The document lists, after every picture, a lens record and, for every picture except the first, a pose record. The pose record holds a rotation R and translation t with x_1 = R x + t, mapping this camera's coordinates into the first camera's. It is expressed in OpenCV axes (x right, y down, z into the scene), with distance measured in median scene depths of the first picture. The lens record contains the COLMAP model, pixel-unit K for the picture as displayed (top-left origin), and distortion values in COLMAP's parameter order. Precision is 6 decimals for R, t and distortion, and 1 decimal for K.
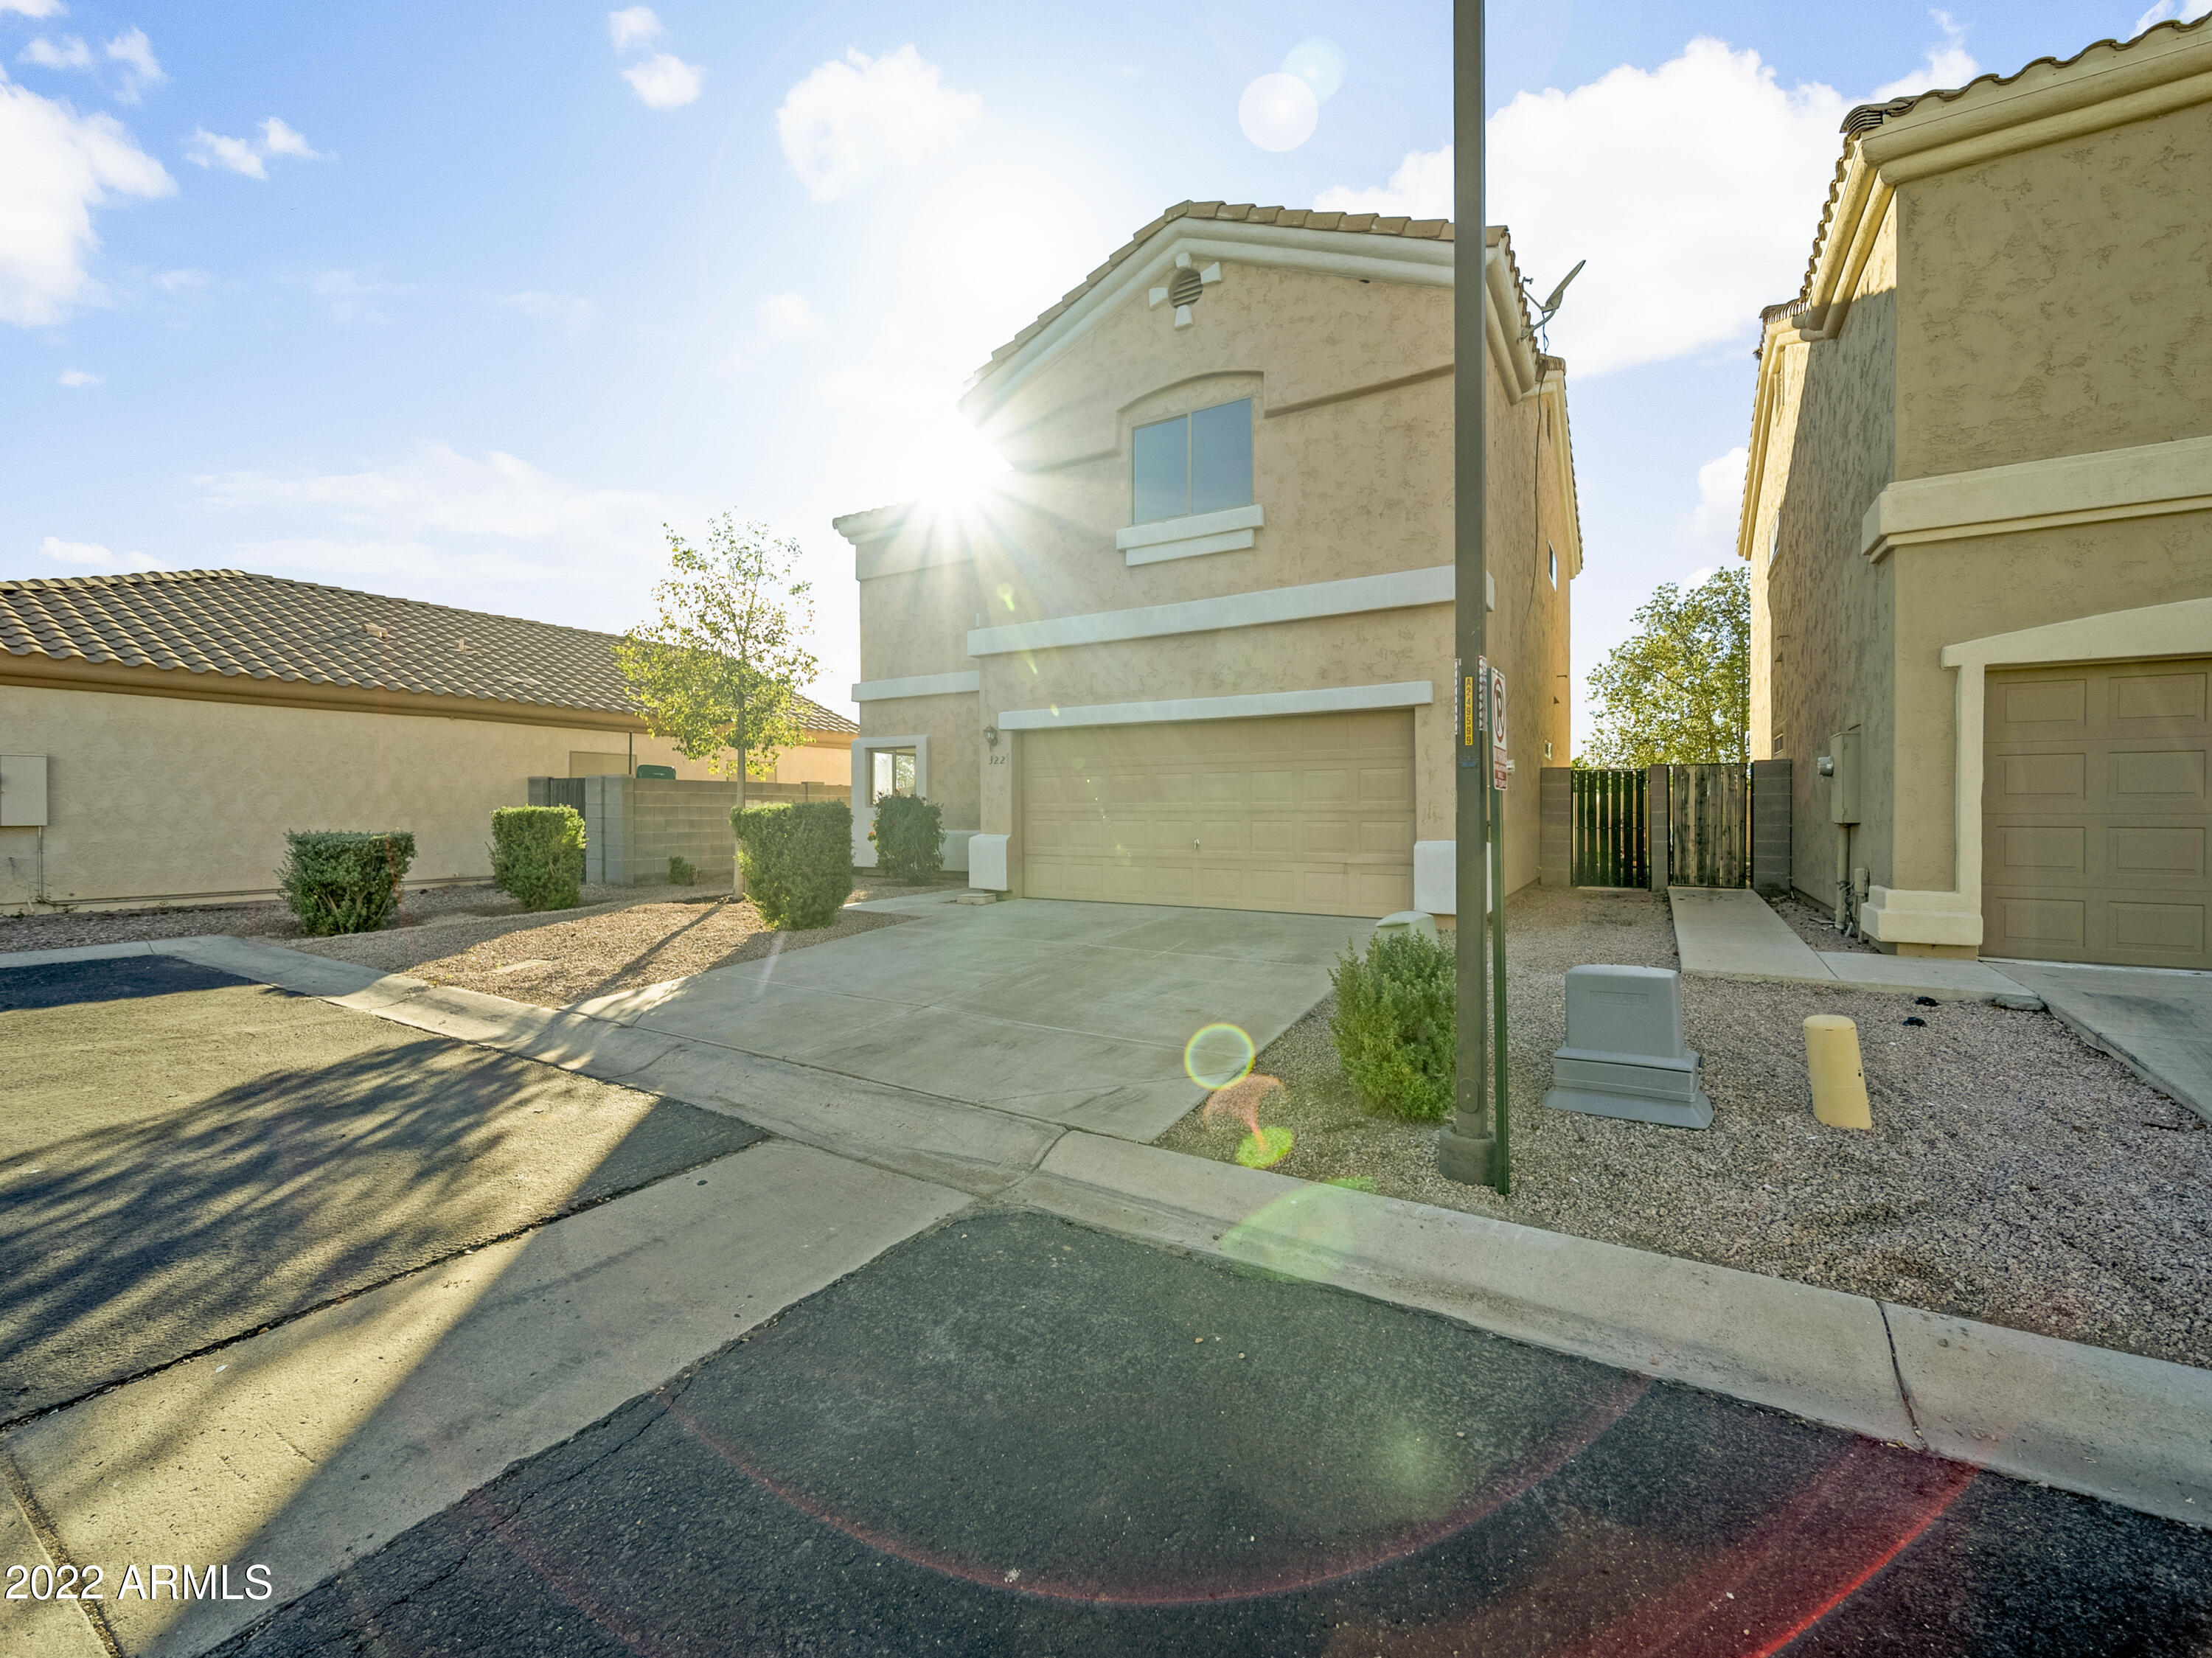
lens RADIAL K [[895.8, 0, 1106.6], [0, 895.8, 821.5], [0, 0, 1]] dist [-0.000887, -0.000041]
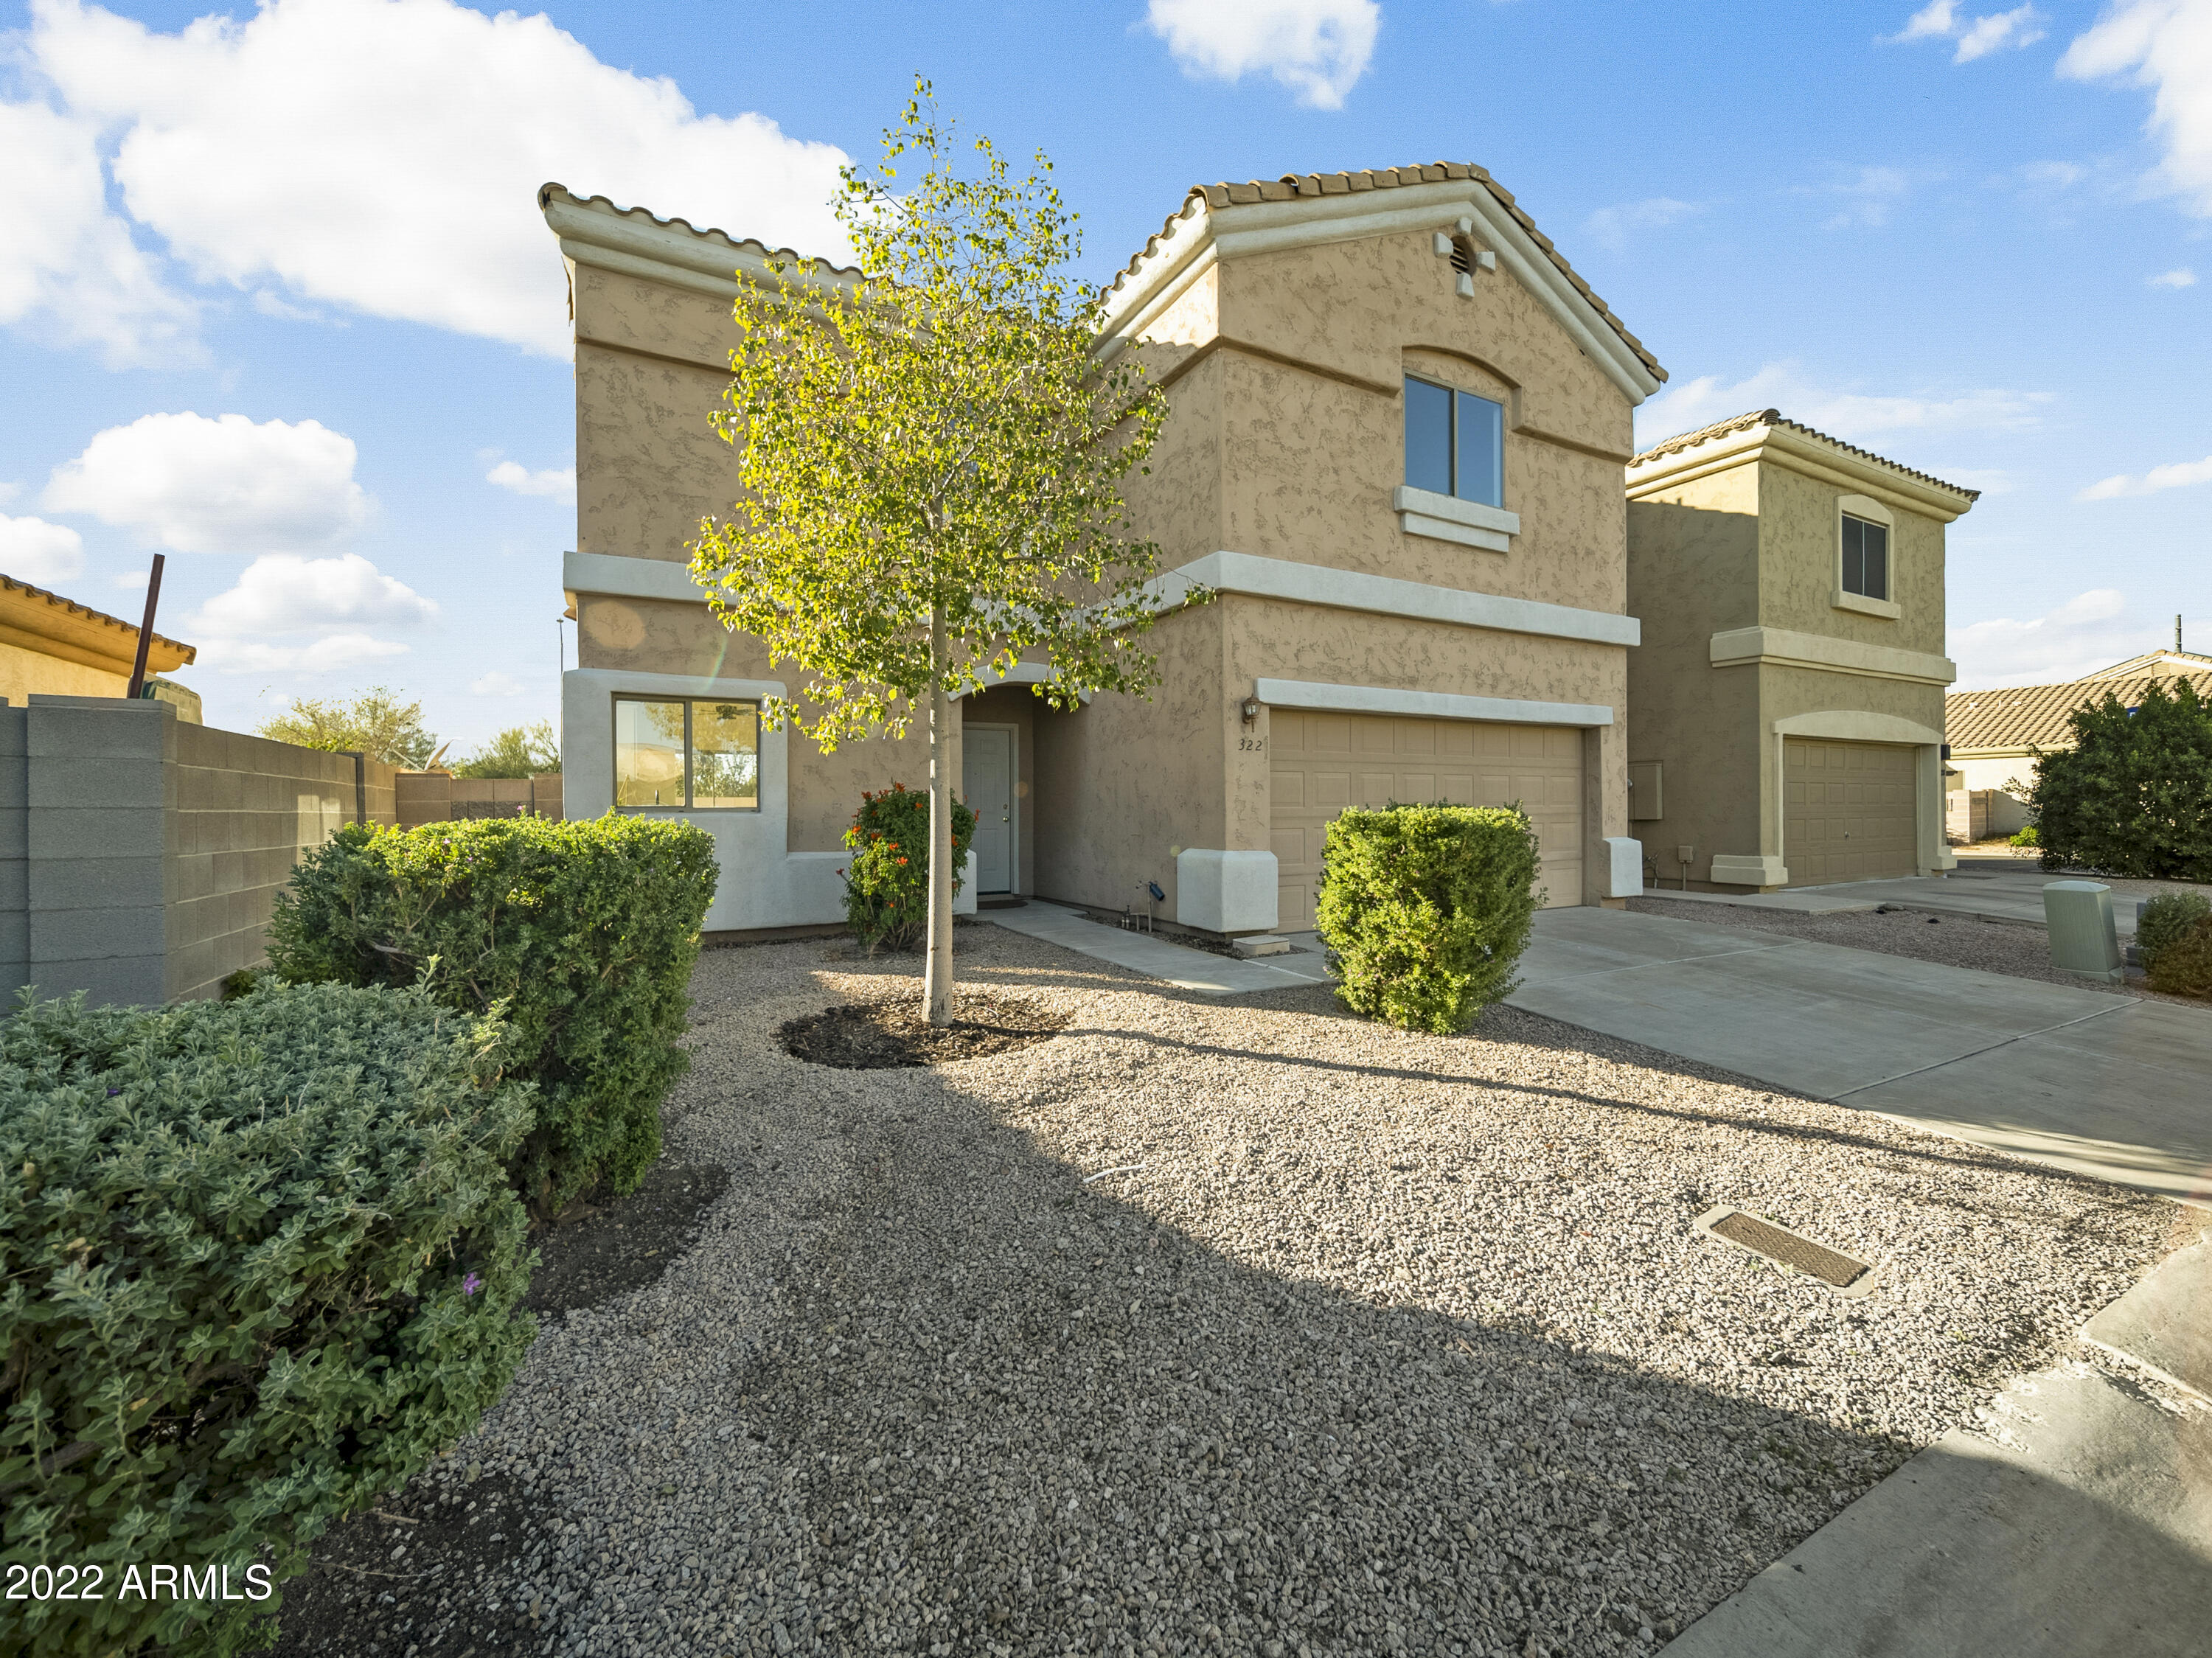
lens RADIAL K [[895.8, 0, 1106.6], [0, 895.8, 821.5], [0, 0, 1]] dist [-0.000887, -0.000041]
pose [[0.505383, -0.010486, 0.862831, -0.982004], [0.018588, 0.999826, 0.001264, -0.013929], [-0.862695, 0.015399, 0.505490, 0.922983]]
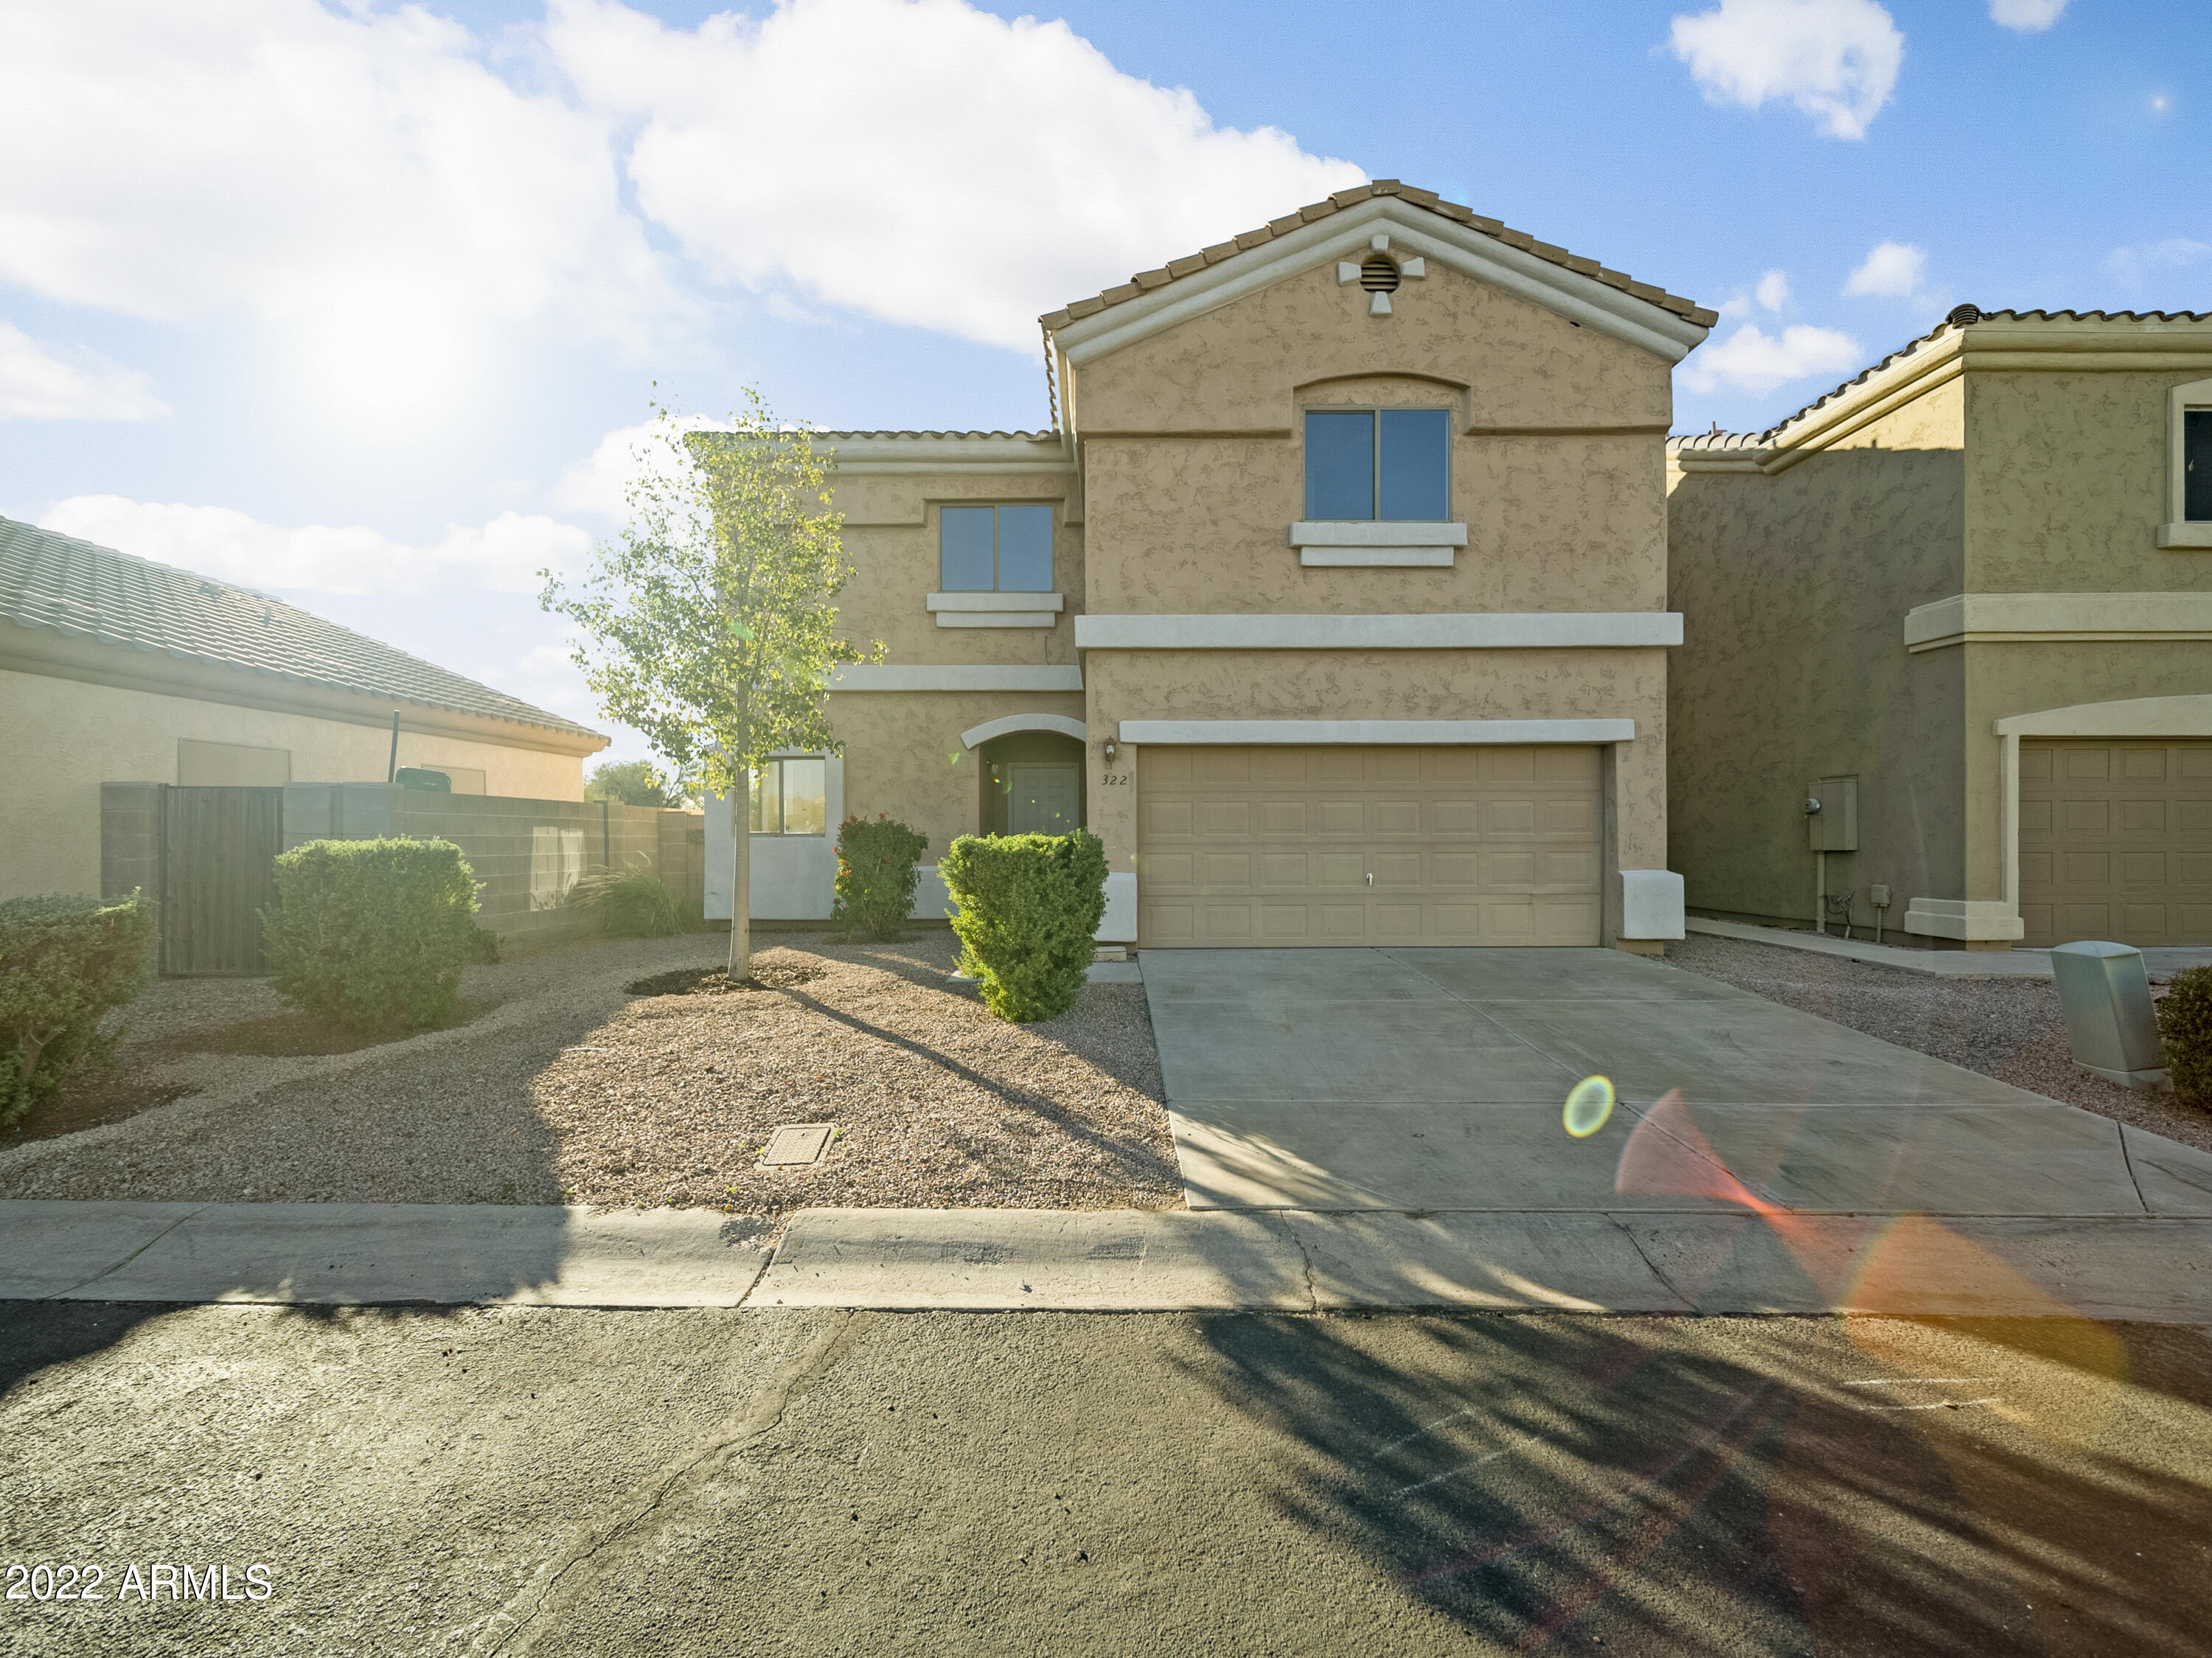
lens RADIAL K [[888.1, 0, 1100.7], [0, 888.1, 847.8], [0, 0, 1]] dist [-0.000029, -0.000269]
pose [[0.859237, -0.003773, 0.511564, -0.675138], [0.007843, 0.999952, -0.005798, -0.003515], [-0.511518, 0.008995, 0.859225, 0.397290]]
